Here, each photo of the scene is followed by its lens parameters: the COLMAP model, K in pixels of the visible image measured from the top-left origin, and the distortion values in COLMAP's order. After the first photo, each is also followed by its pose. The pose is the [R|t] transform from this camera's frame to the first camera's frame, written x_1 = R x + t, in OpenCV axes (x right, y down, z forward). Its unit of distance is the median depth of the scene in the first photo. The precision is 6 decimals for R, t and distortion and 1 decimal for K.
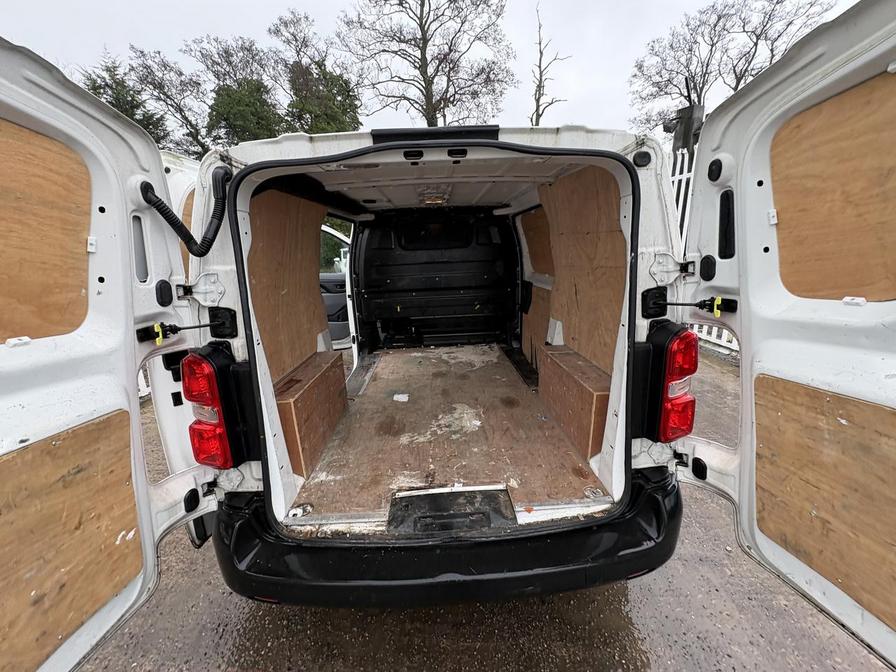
lens RADIAL K [[356.0, 0, 447.6], [0, 356.0, 334.8], [0, 0, 1]] dist [-0.004610, 0.001878]
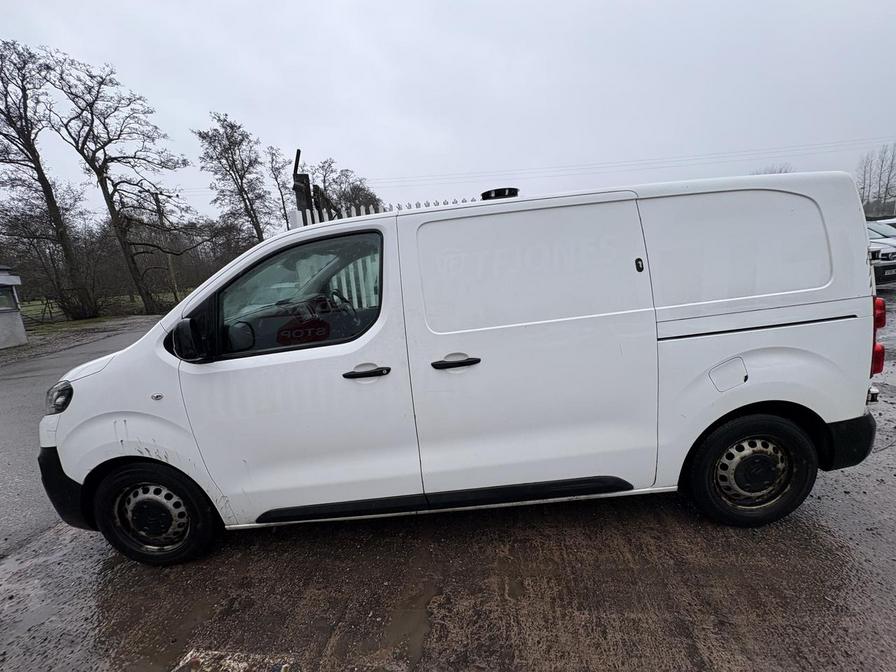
lens RADIAL K [[356.0, 0, 448.1], [0, 356.0, 337.1], [0, 0, 1]] dist [-0.004610, 0.001878]
pose [[0.055275, -0.162103, 0.985225, -0.952144], [0.335532, 0.932366, 0.134581, -0.240129], [-0.940406, 0.323135, 0.105927, 1.048487]]
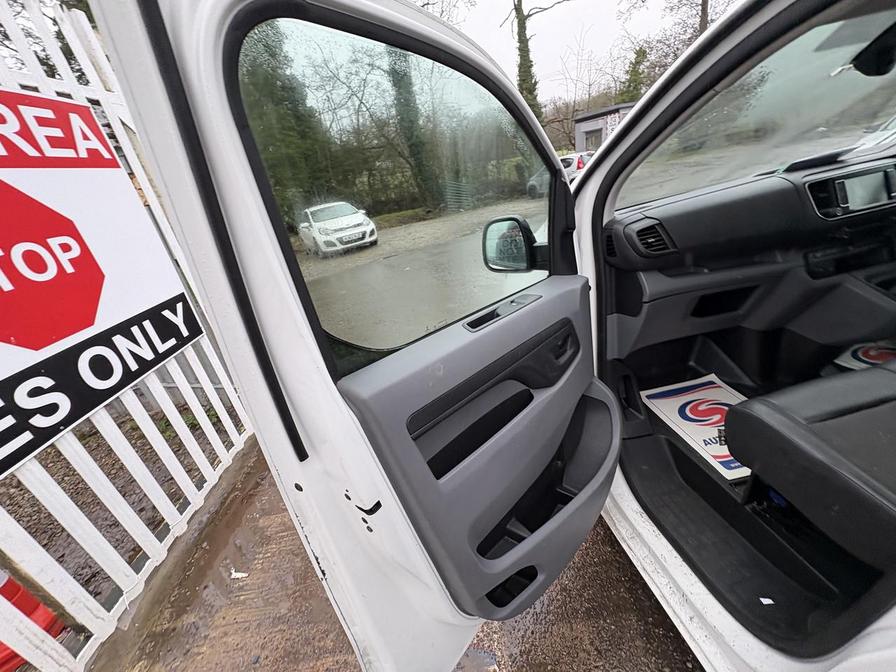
lens RADIAL K [[356.0, 0, 447.5], [0, 356.0, 337.2], [0, 0, 1]] dist [-0.004610, 0.001878]
pose [[0.981499, -0.180291, 0.064458, -0.549059], [0.168310, 0.972919, 0.158434, -0.281760], [-0.091277, -0.144653, 0.985263, 1.111059]]
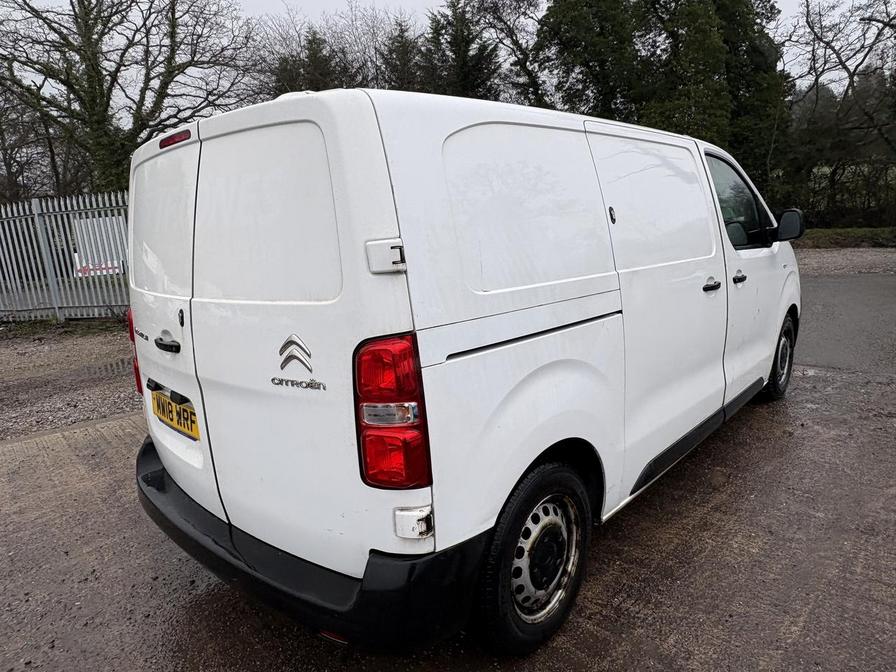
lens RADIAL K [[577.7, 0, 447.1], [0, 577.7, 337.8], [0, 0, 1]] dist [0.002424, -0.002709]
pose [[0.718975, 0.136976, -0.681405, 0.671472], [-0.144927, 0.988383, 0.045767, -0.037797], [0.679758, 0.065849, 0.730474, 0.088604]]
